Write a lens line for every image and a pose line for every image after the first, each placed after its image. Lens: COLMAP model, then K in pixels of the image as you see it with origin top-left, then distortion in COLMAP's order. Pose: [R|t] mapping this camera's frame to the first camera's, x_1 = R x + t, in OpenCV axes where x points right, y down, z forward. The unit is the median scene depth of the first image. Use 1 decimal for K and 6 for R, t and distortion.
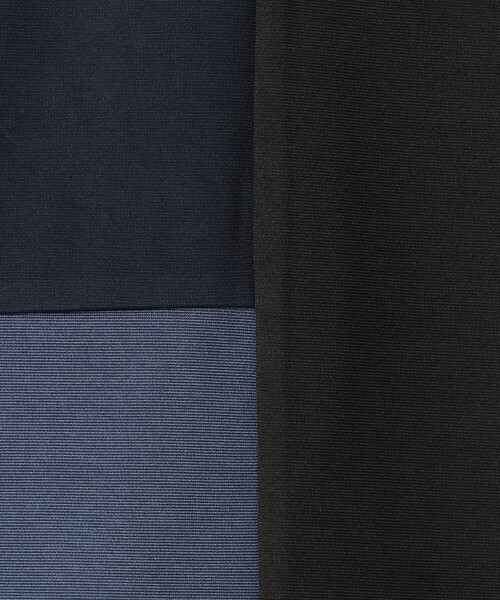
lens RADIAL K [[2512.4, 0, 250.0], [0, 2512.4, 300.0], [0, 0, 1]] dist [0.013814, -0.013987]
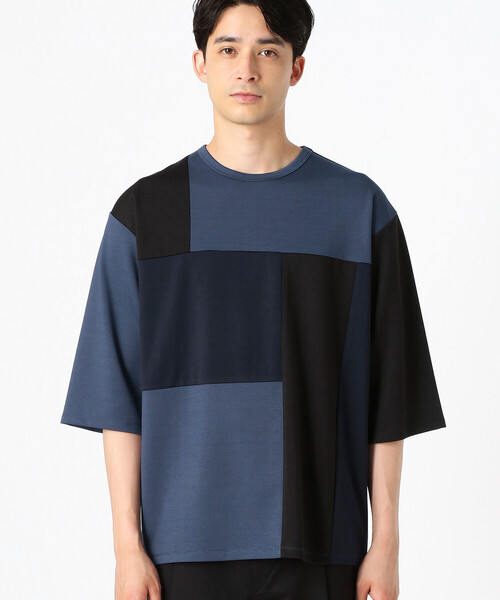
lens RADIAL K [[1913.6, 0, 250.0], [0, 1913.6, 300.0], [0, 0, 1]] dist [0.013986, 0.008909]
pose [[0.999648, -0.001909, -0.026458, 0.043085], [0.001496, 0.999876, -0.015648, -0.112985], [0.026484, 0.015603, 0.999527, -3.319594]]
